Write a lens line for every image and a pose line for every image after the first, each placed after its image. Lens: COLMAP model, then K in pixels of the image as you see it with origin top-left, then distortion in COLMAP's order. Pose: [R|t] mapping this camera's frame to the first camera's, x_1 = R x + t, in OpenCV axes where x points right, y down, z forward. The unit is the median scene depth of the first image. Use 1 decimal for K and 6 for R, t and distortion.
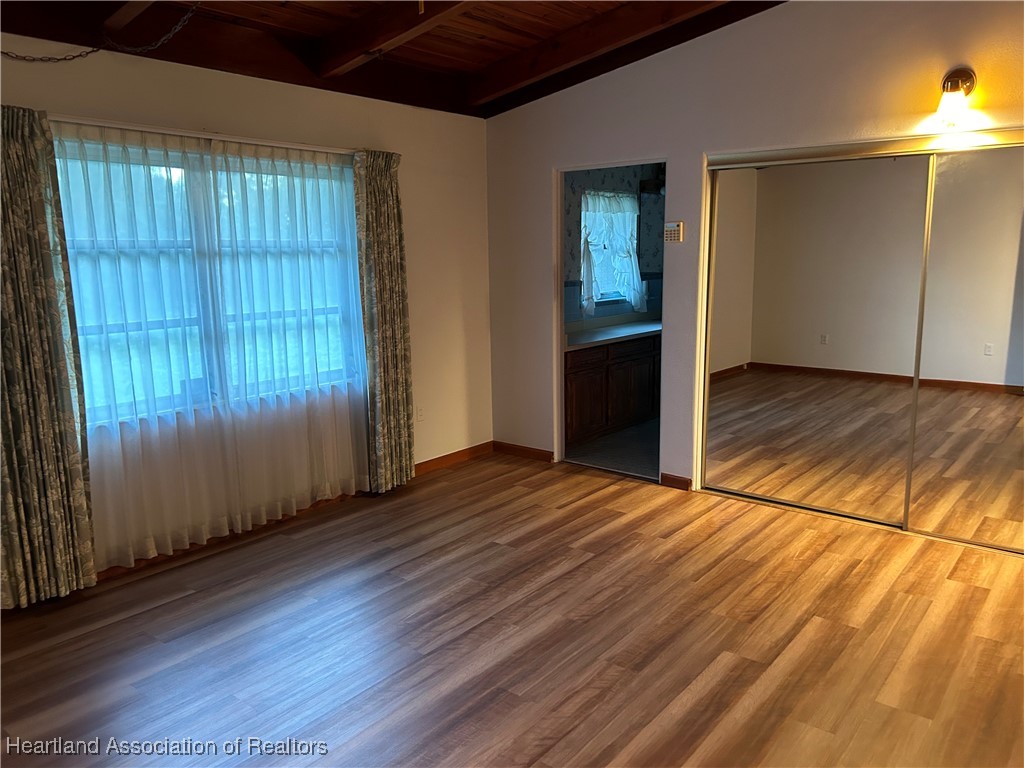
lens RADIAL K [[770.1, 0, 507.9], [0, 770.1, 389.1], [0, 0, 1]] dist [0.078243, -0.081678]
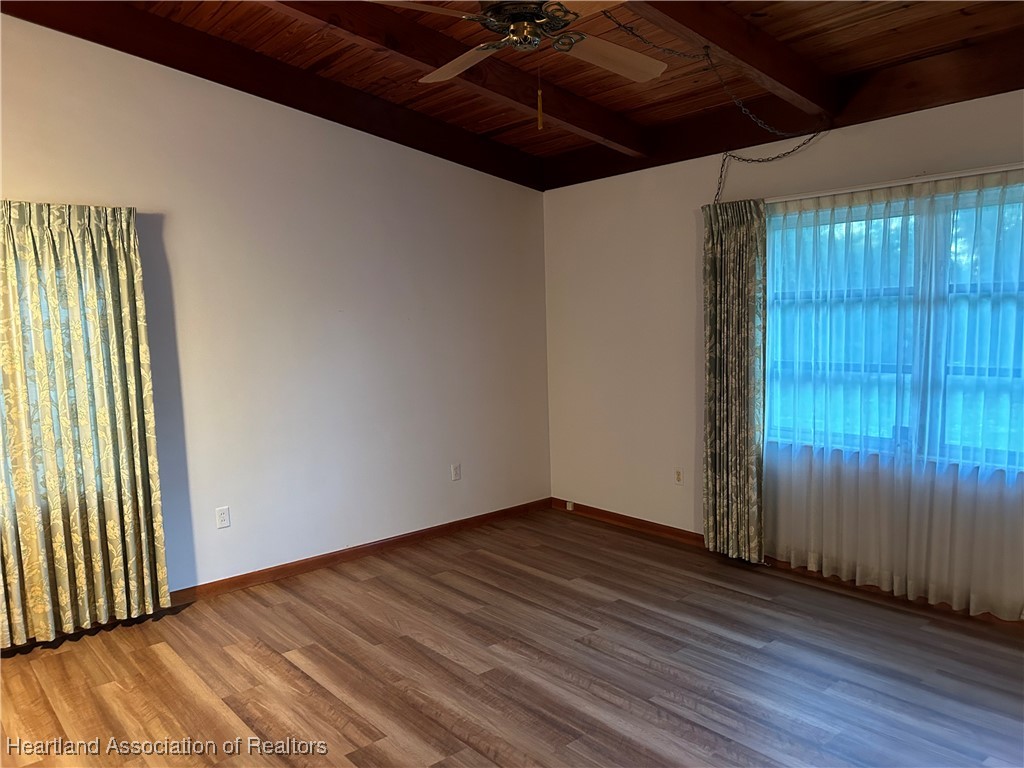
lens RADIAL K [[770.1, 0, 504.9], [0, 770.1, 384.4], [0, 0, 1]] dist [0.078243, -0.081678]
pose [[-0.191065, 0.119950, -0.974221, 0.684930], [-0.136546, 0.979607, 0.147393, -0.150311], [0.972034, 0.161187, -0.170790, 0.713087]]
